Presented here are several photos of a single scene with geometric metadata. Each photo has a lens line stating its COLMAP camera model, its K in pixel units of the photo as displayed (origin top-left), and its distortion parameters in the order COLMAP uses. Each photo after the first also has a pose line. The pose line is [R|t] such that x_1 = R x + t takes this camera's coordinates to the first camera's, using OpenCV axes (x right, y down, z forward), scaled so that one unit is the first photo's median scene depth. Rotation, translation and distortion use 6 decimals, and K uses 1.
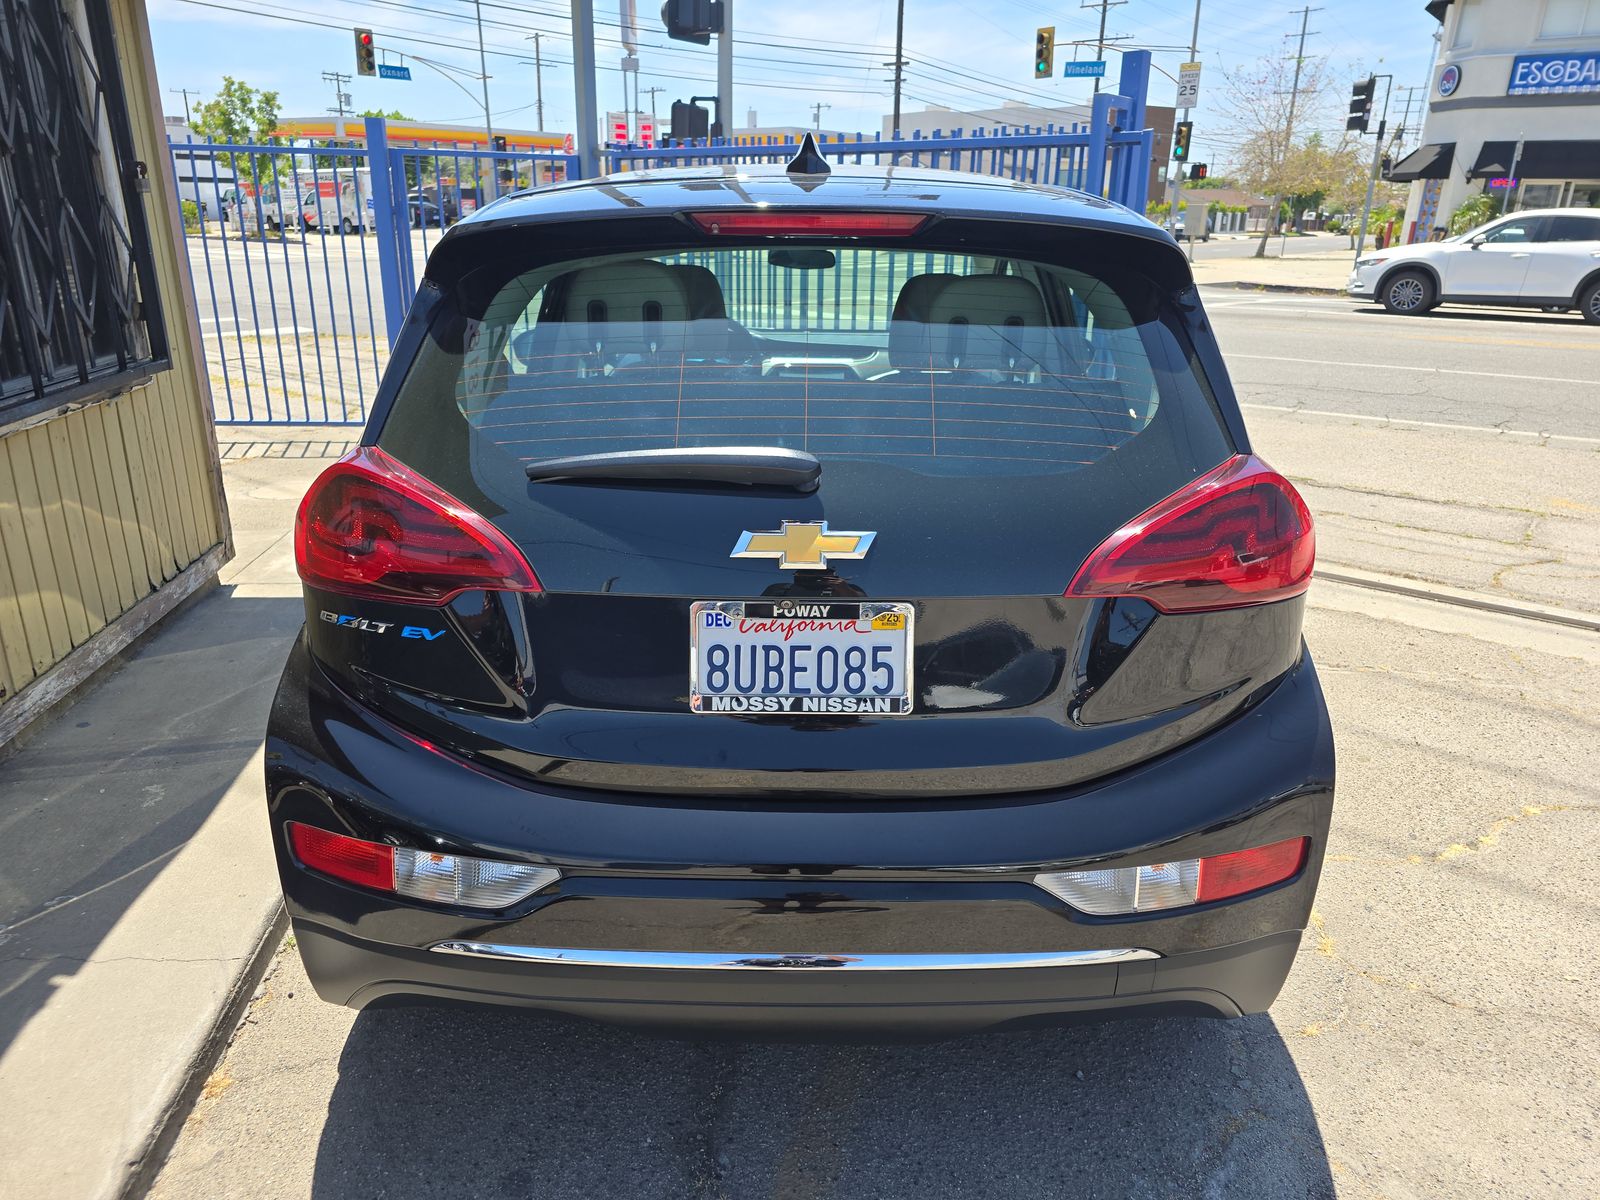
lens RADIAL K [[1074.4, 0, 800.0], [0, 1074.4, 600.0], [0, 0, 1]] dist [0.055121, -0.035720]
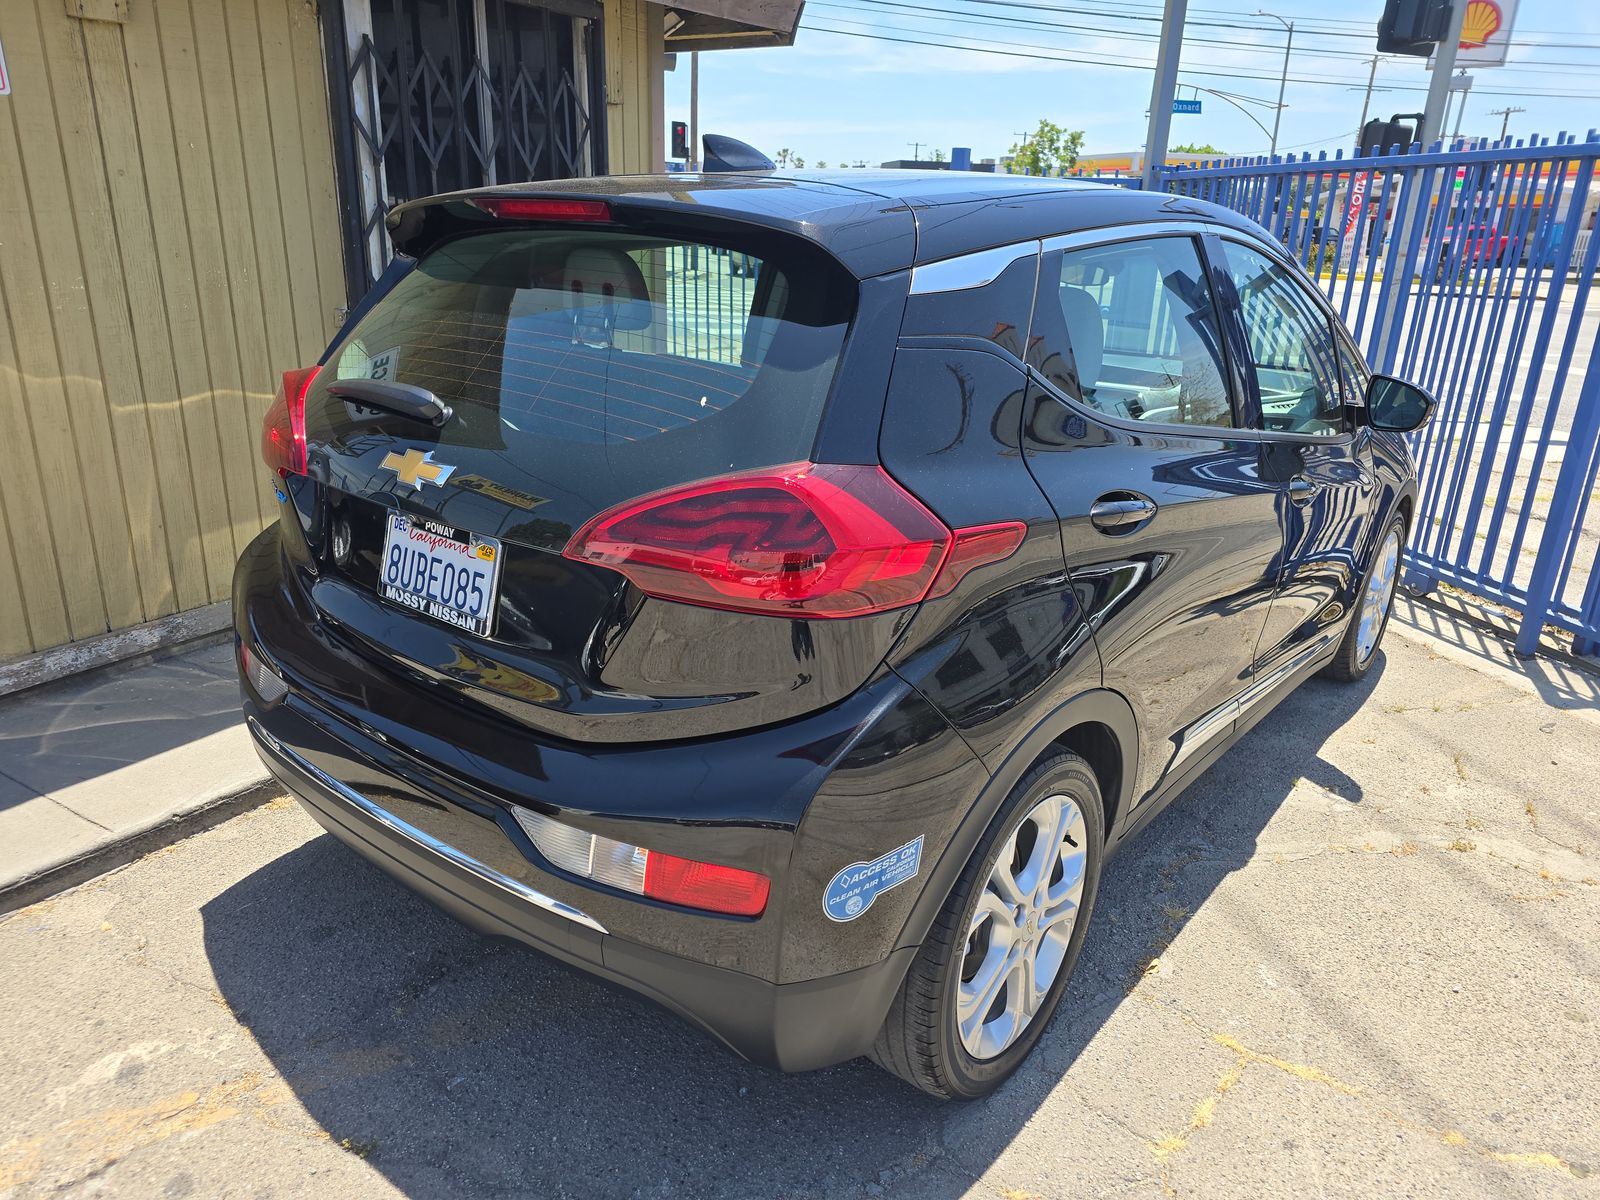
lens RADIAL K [[1081.8, 0, 794.5], [0, 1081.8, 602.6], [0, 0, 1]] dist [0.033887, -0.029835]
pose [[0.783739, 0.220007, -0.580818, 0.955861], [-0.234319, 0.970792, 0.051542, -0.060448], [0.575193, 0.095701, 0.812400, 0.245909]]
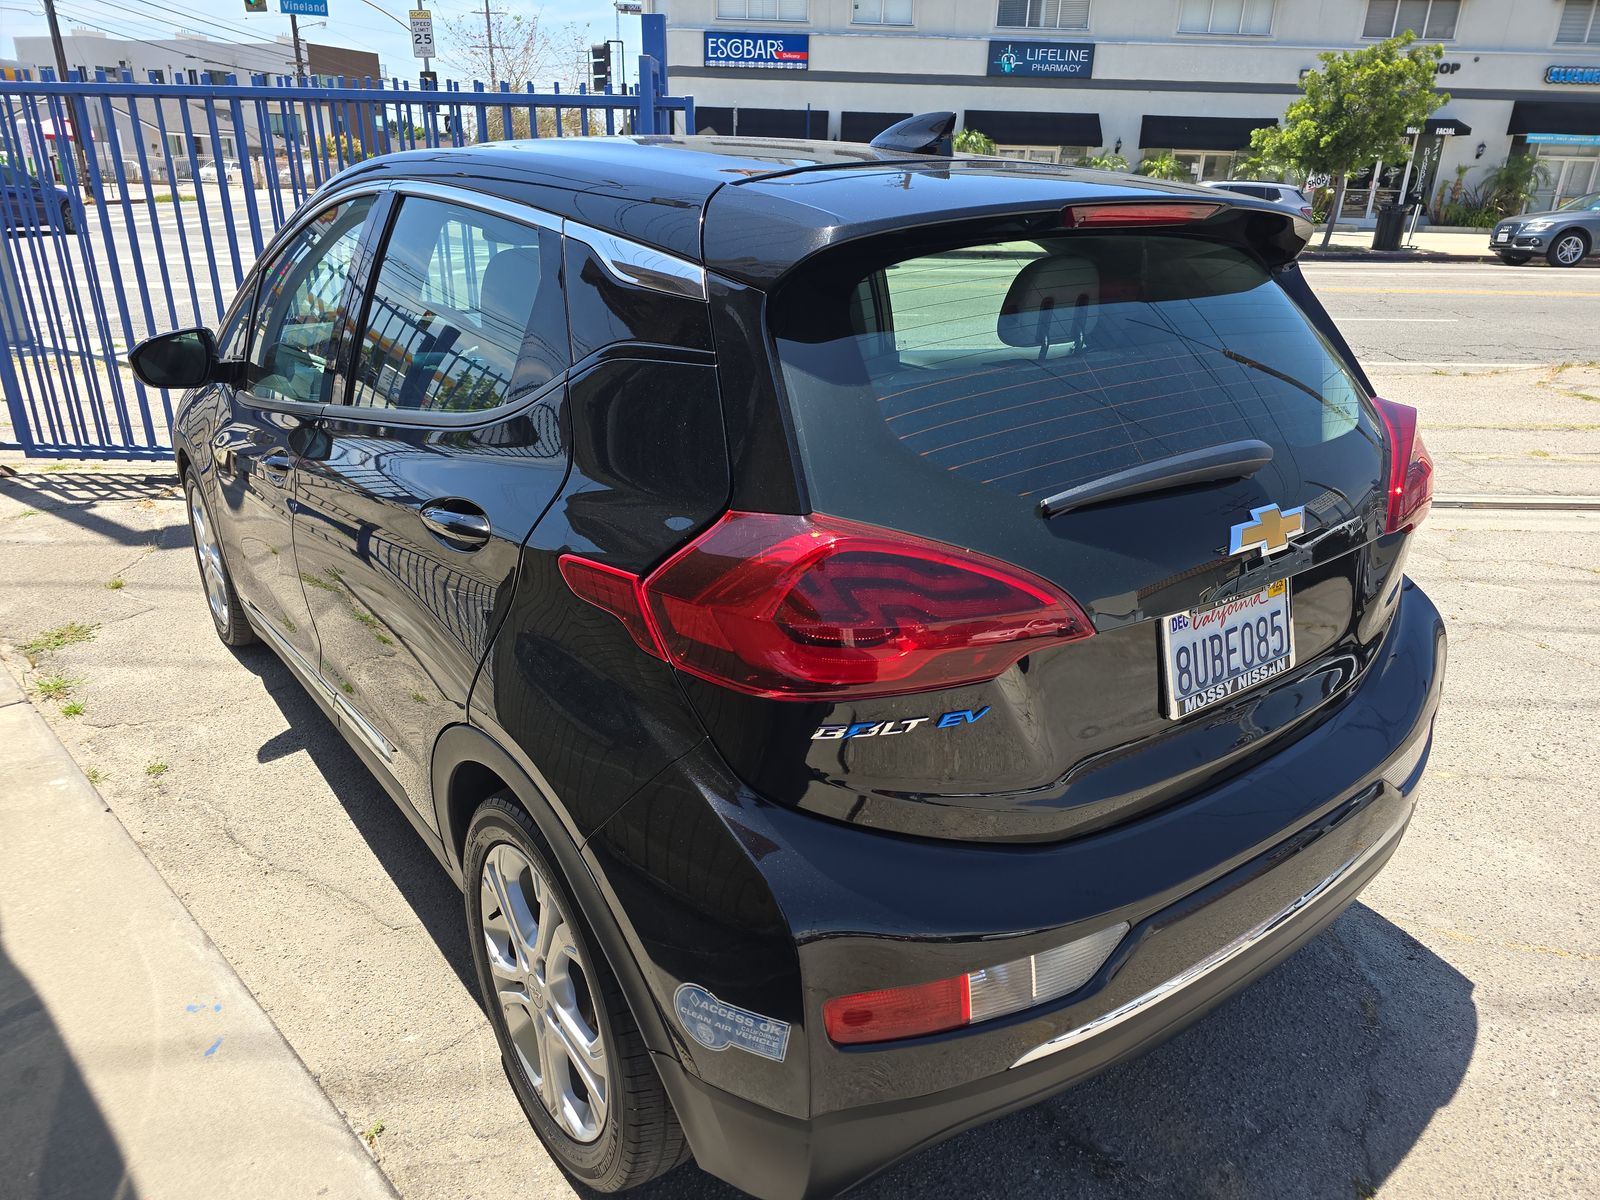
lens RADIAL K [[1081.8, 0, 794.5], [0, 1081.8, 602.6], [0, 0, 1]] dist [0.033887, -0.029835]
pose [[0.799133, -0.220516, 0.559248, -0.860318], [0.197246, 0.974972, 0.102586, -0.161645], [-0.567873, 0.028330, 0.822628, 0.357894]]
